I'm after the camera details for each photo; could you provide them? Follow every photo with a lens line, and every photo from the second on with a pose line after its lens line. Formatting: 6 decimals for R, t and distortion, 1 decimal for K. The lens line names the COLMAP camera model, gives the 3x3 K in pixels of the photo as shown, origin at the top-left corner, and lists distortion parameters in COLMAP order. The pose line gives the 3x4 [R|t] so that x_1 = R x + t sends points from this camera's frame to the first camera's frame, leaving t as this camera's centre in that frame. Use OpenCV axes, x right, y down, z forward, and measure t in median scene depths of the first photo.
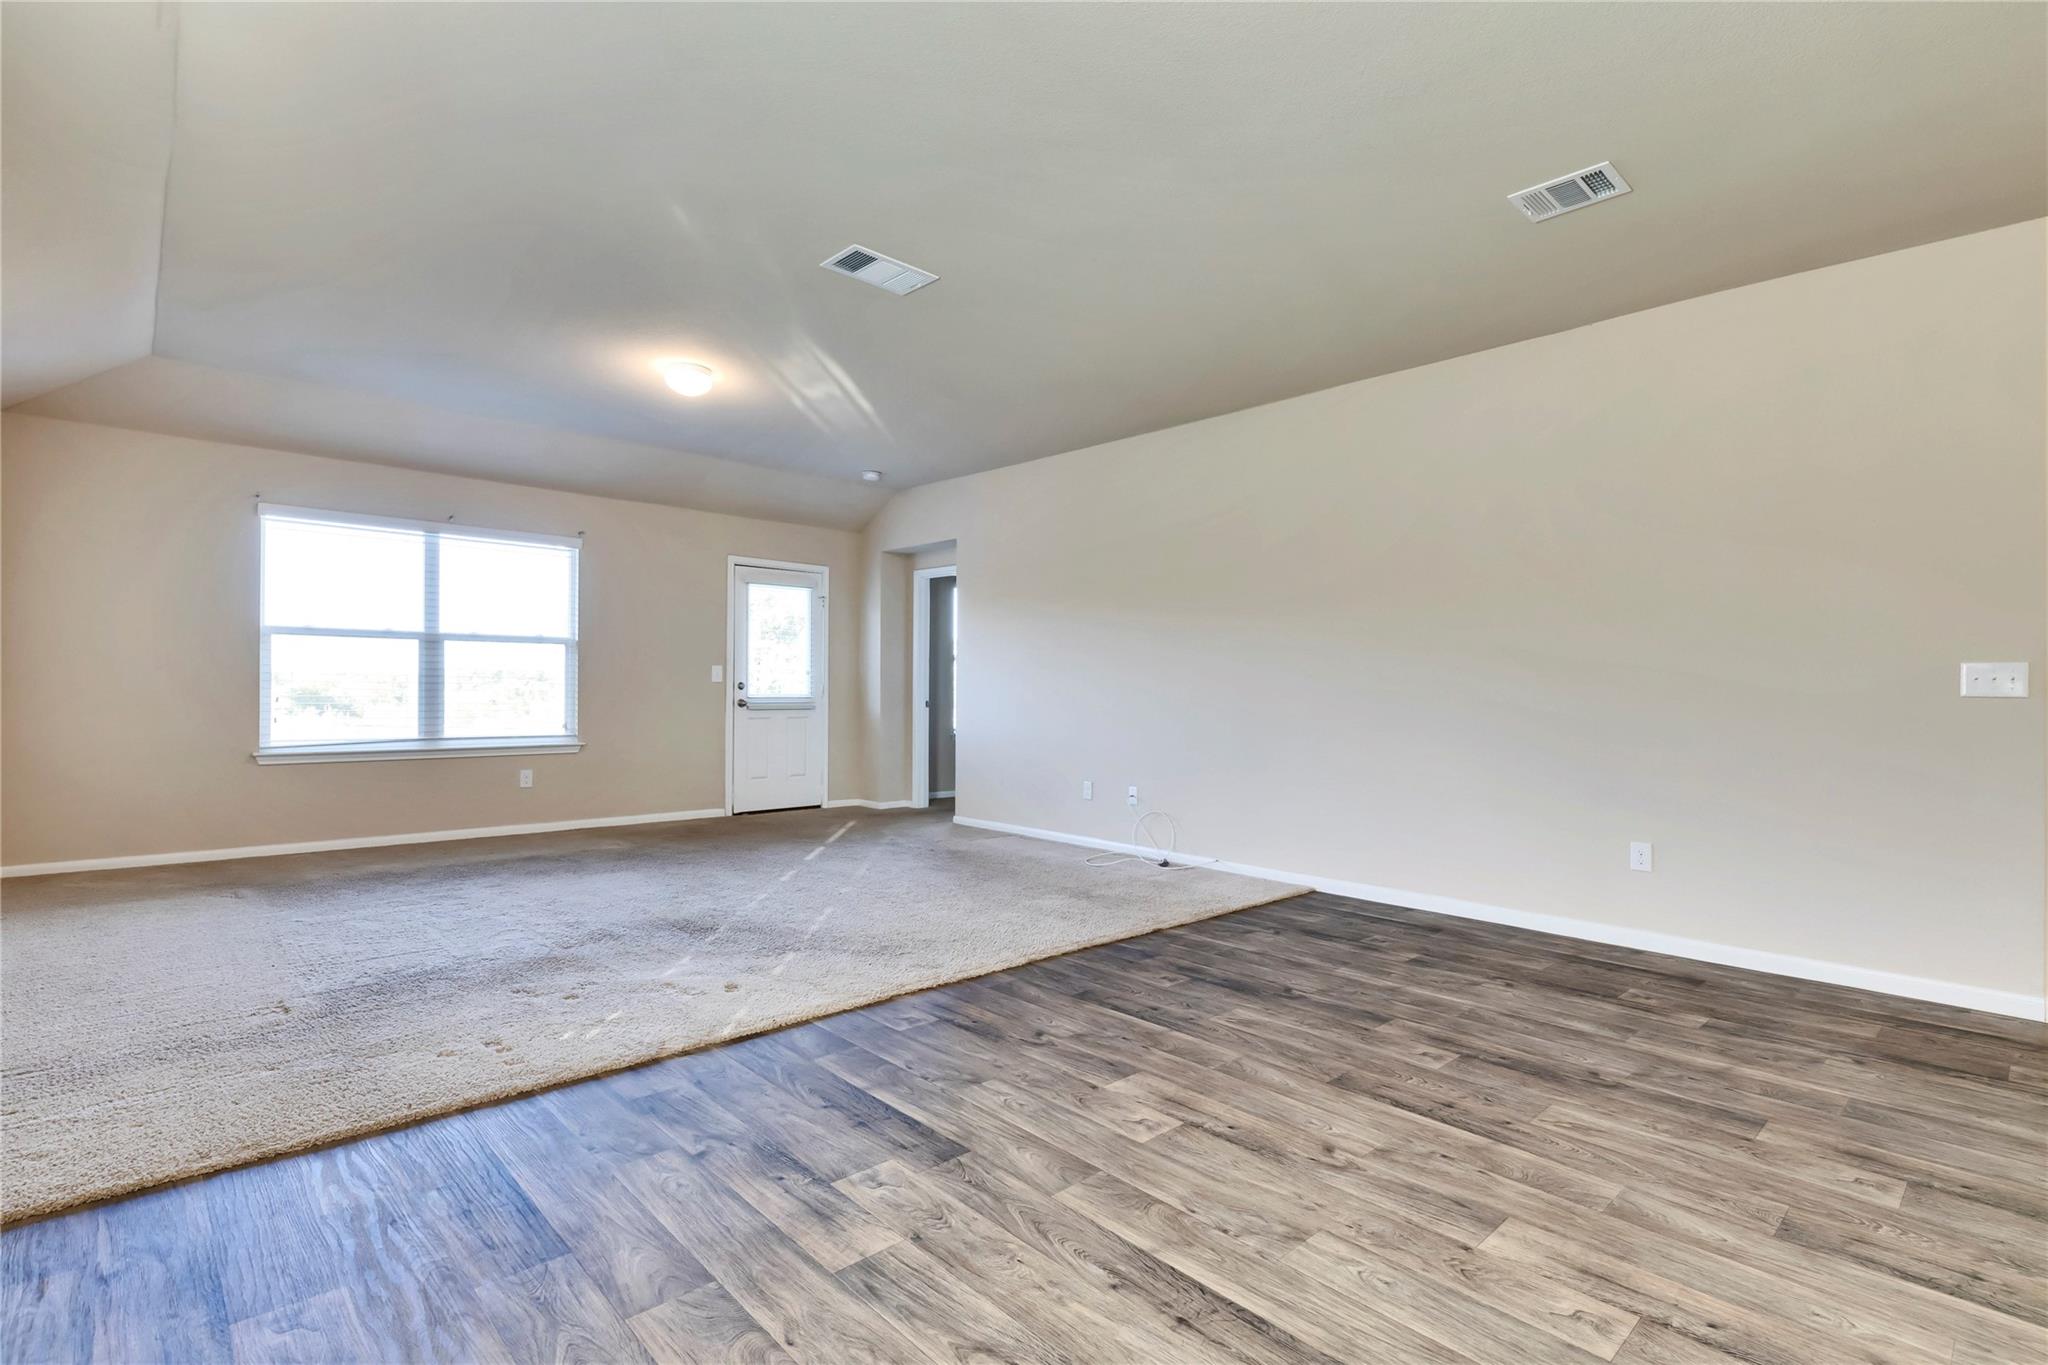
lens RADIAL K [[946.6, 0, 1045.8], [0, 946.6, 678.1], [0, 0, 1]] dist [0.010969, -0.003361]
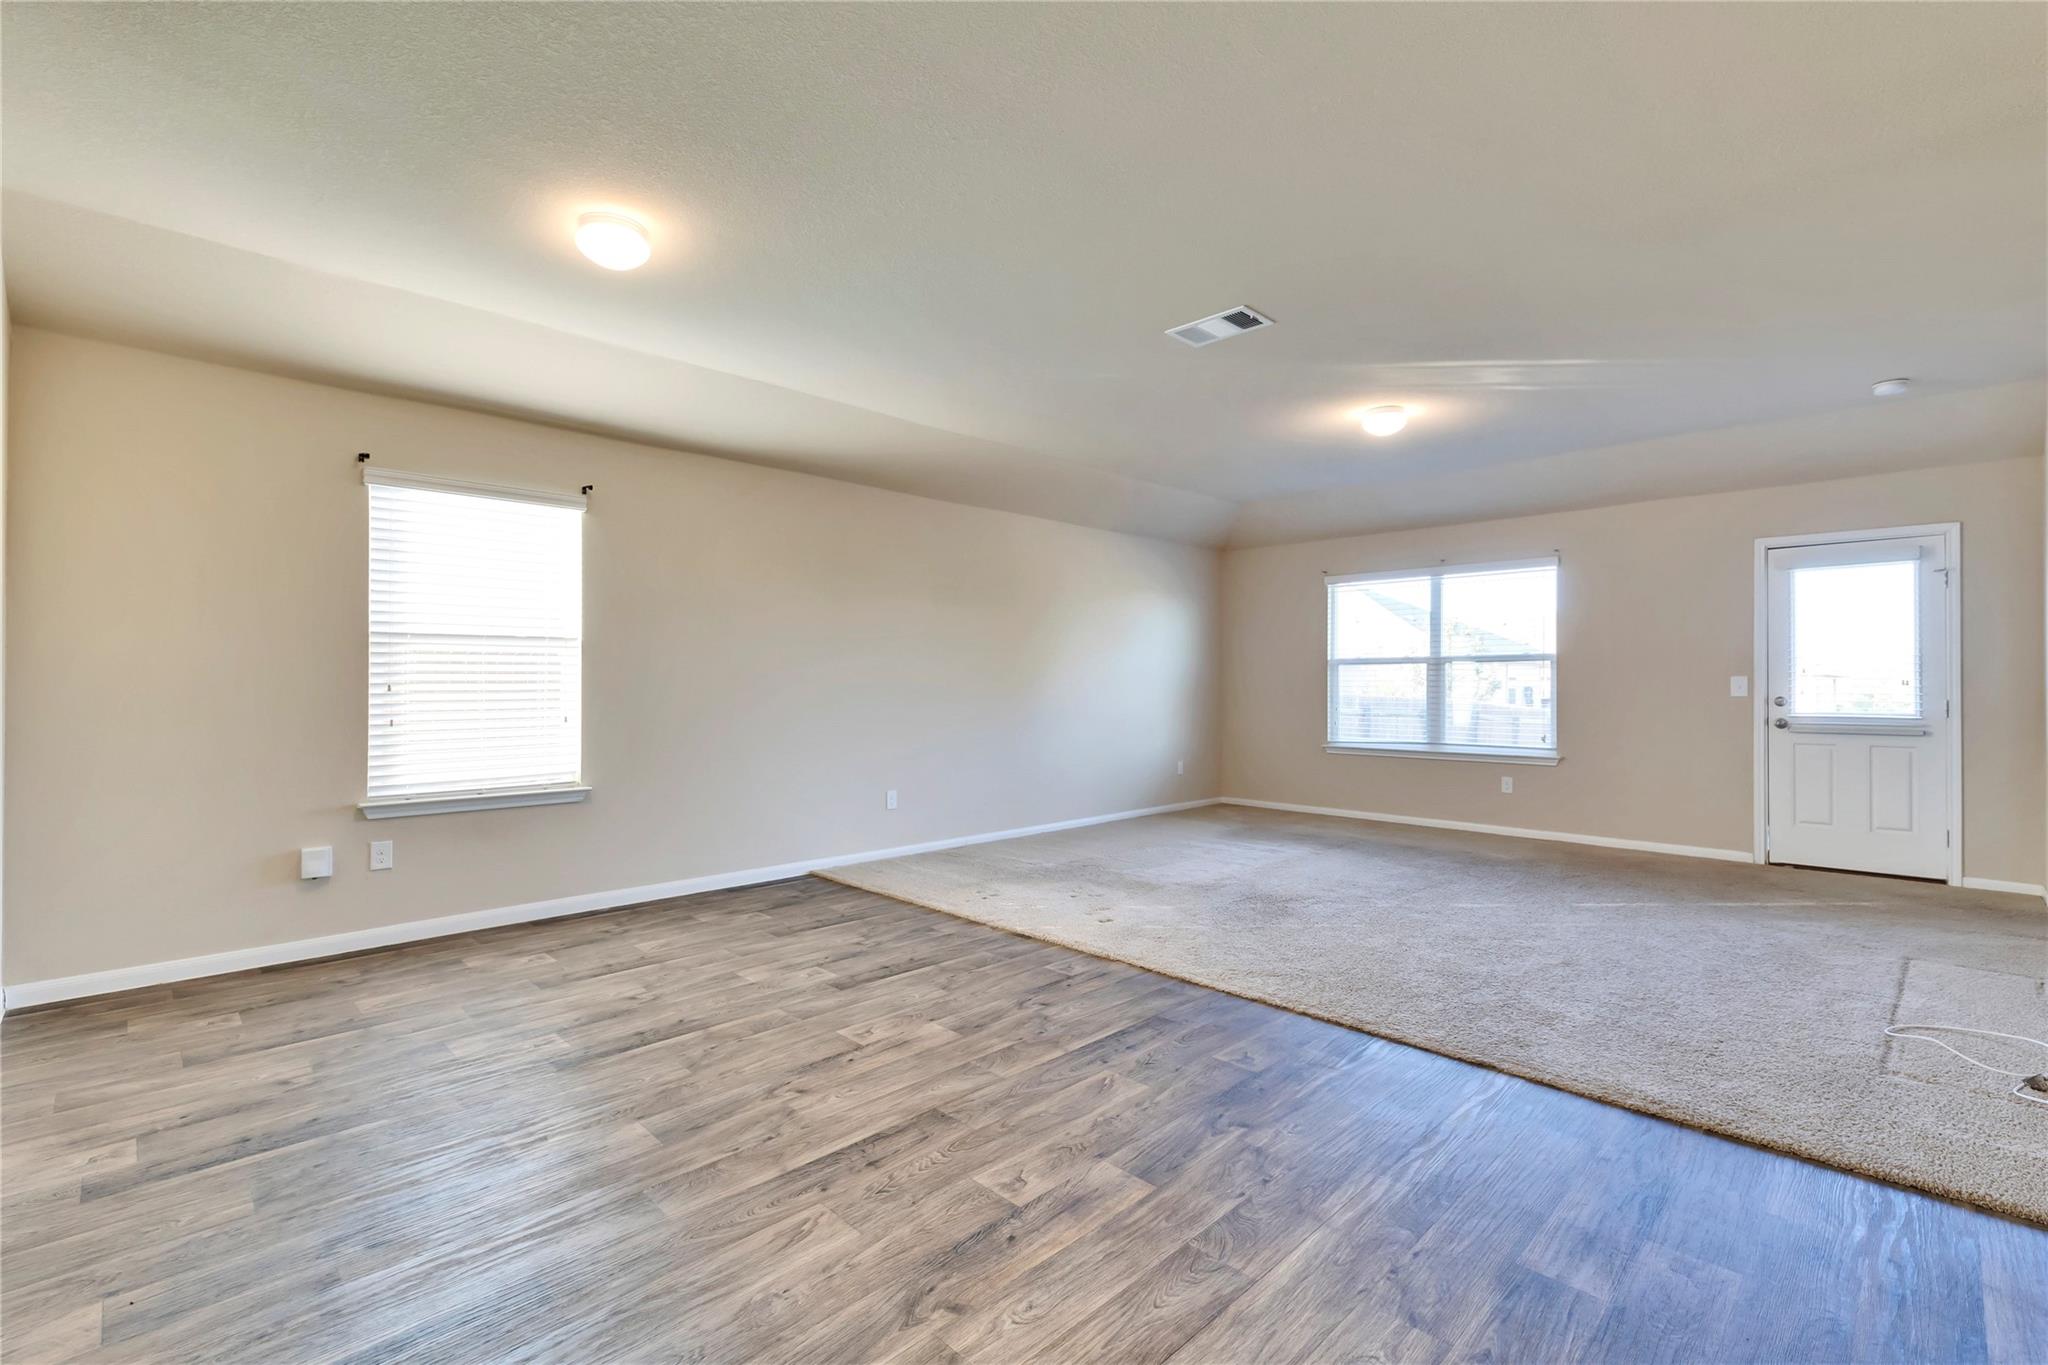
lens RADIAL K [[925.3, 0, 1046.1], [0, 925.3, 687.9], [0, 0, 1]] dist [0.007912, -0.003110]
pose [[0.028450, -0.009586, -0.999549, 1.026414], [0.007230, 0.999930, -0.009384, -0.000415], [0.999569, -0.006959, 0.028518, 0.884558]]
